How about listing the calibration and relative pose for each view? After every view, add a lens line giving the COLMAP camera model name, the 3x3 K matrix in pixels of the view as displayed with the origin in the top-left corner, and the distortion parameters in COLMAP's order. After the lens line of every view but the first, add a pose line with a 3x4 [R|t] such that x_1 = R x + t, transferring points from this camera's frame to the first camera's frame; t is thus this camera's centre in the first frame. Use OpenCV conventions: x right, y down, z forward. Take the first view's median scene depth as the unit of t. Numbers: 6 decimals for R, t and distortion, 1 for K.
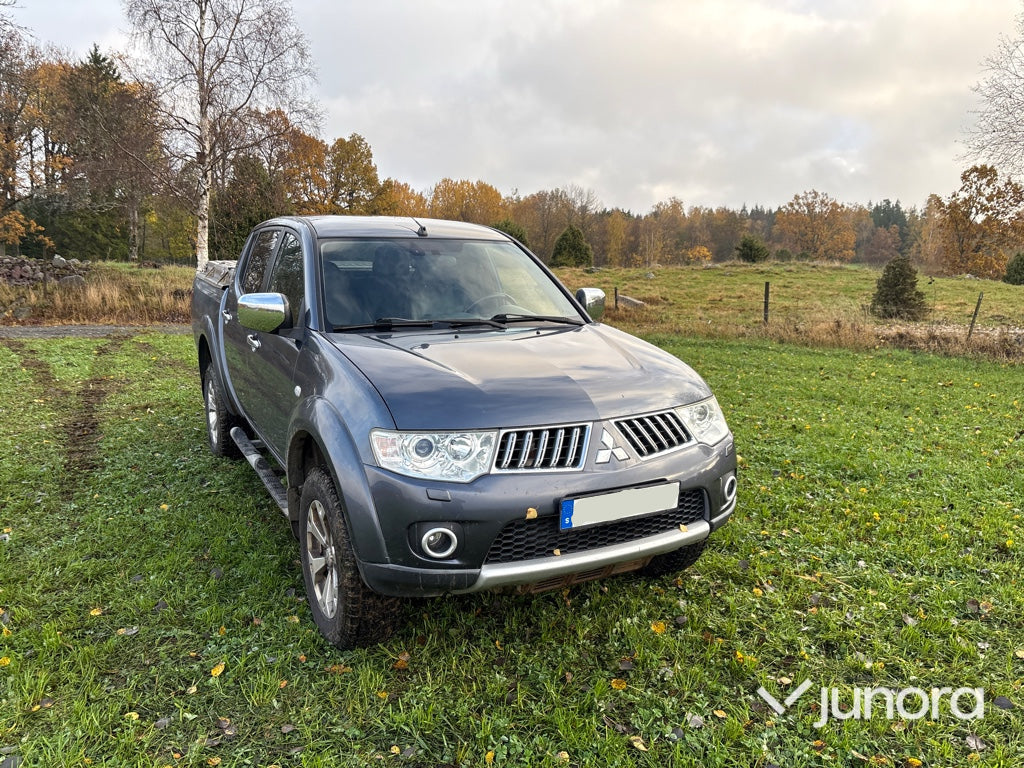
lens RADIAL K [[773.4, 0, 521.1], [0, 773.4, 367.4], [0, 0, 1]] dist [0.051617, -0.051902]
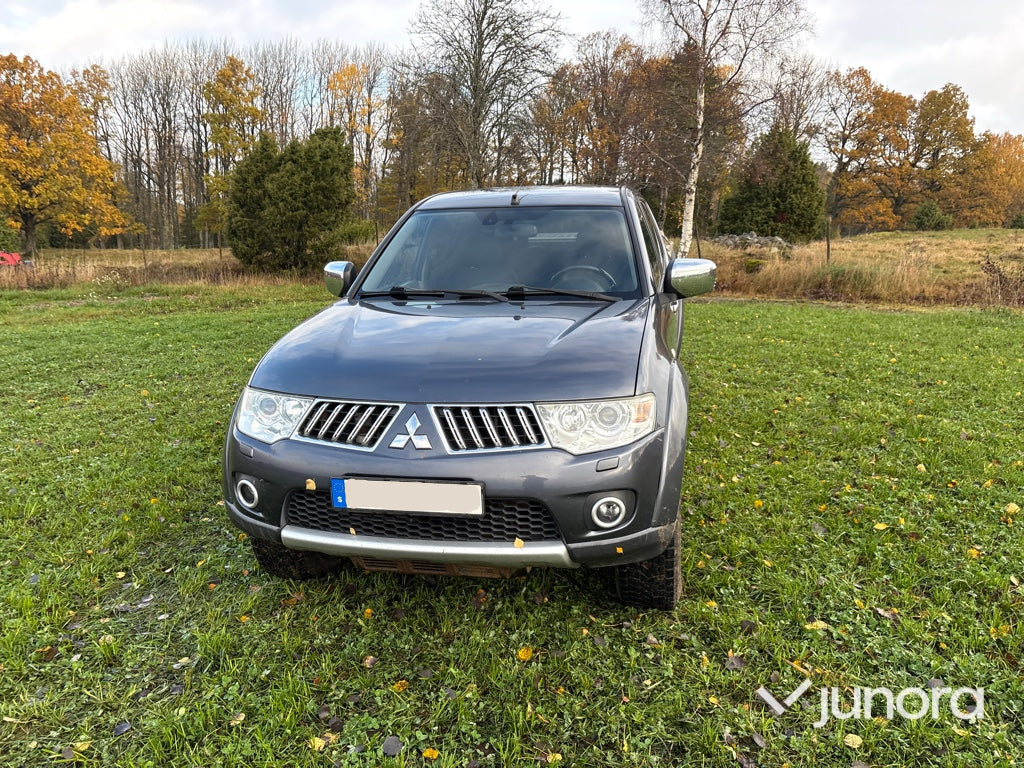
lens RADIAL K [[775.8, 0, 522.2], [0, 775.8, 367.5], [0, 0, 1]] dist [0.060786, -0.075535]
pose [[0.761047, 0.095589, -0.641615, 0.398359], [-0.072538, 0.995421, 0.062259, -0.019982], [0.644628, -0.000840, 0.764496, 0.192702]]
